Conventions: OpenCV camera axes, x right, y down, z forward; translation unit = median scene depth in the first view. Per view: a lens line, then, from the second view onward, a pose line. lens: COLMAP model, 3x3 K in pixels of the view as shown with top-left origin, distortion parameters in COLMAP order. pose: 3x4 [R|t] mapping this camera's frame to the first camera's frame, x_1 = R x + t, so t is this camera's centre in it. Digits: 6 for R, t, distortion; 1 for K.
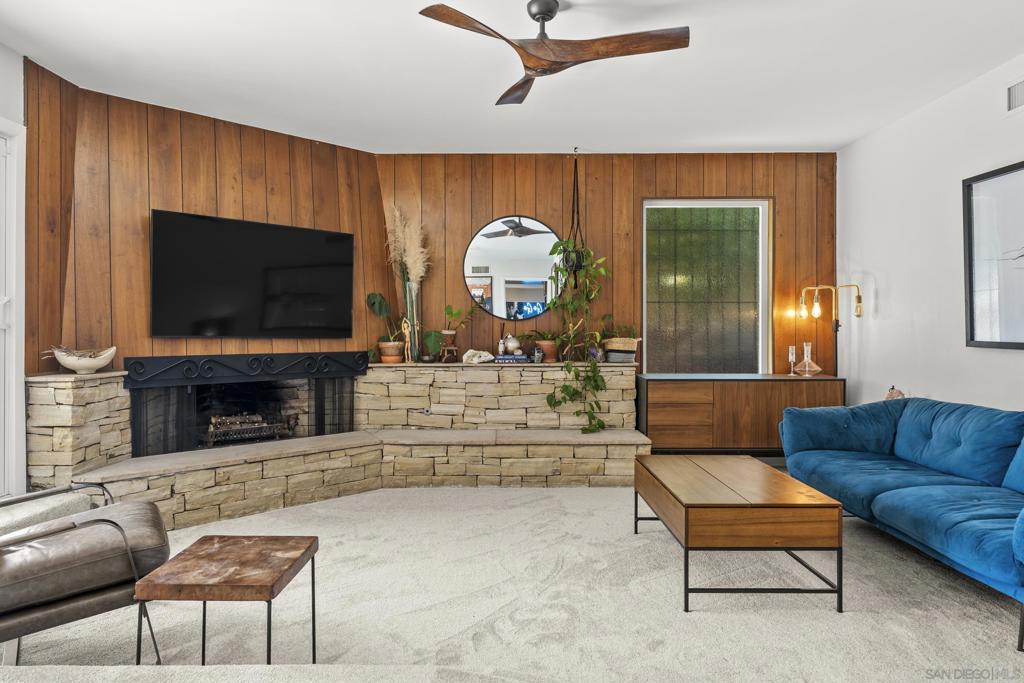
lens RADIAL K [[637.8, 0, 512.2], [0, 637.8, 339.2], [0, 0, 1]] dist [-0.004072, 0.000388]
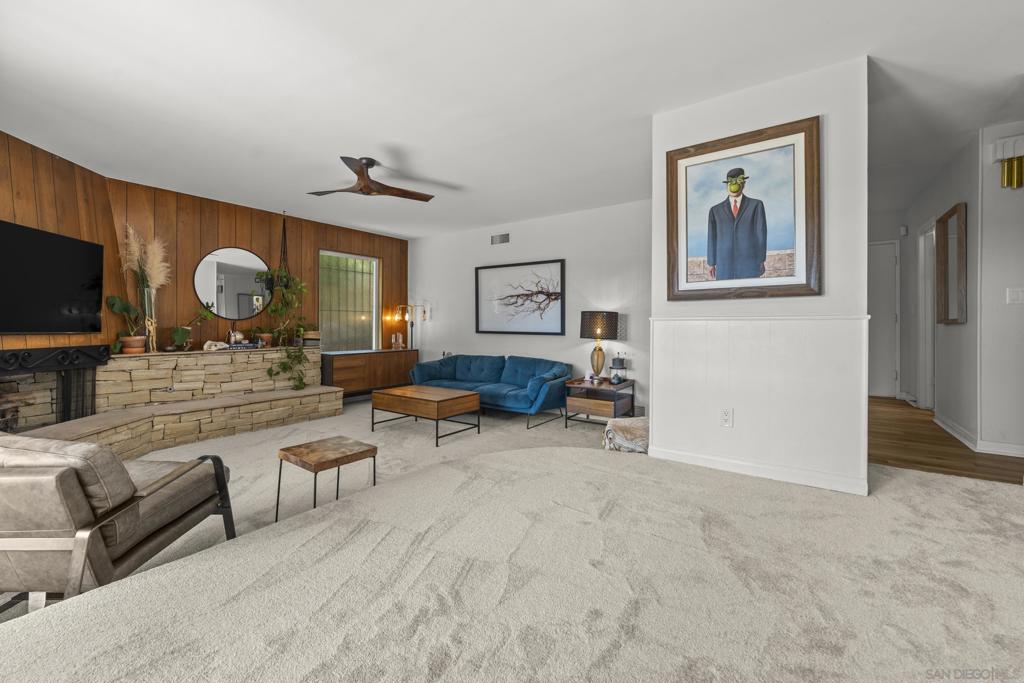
lens RADIAL K [[419.6, 0, 511.2], [0, 419.6, 330.6], [0, 0, 1]] dist [0.000696, 0.000034]
pose [[0.576300, -0.007899, 0.817200, -0.433546], [0.011439, 0.999933, 0.001599, 0.000450], [-0.817158, 0.008426, 0.576352, -0.059167]]
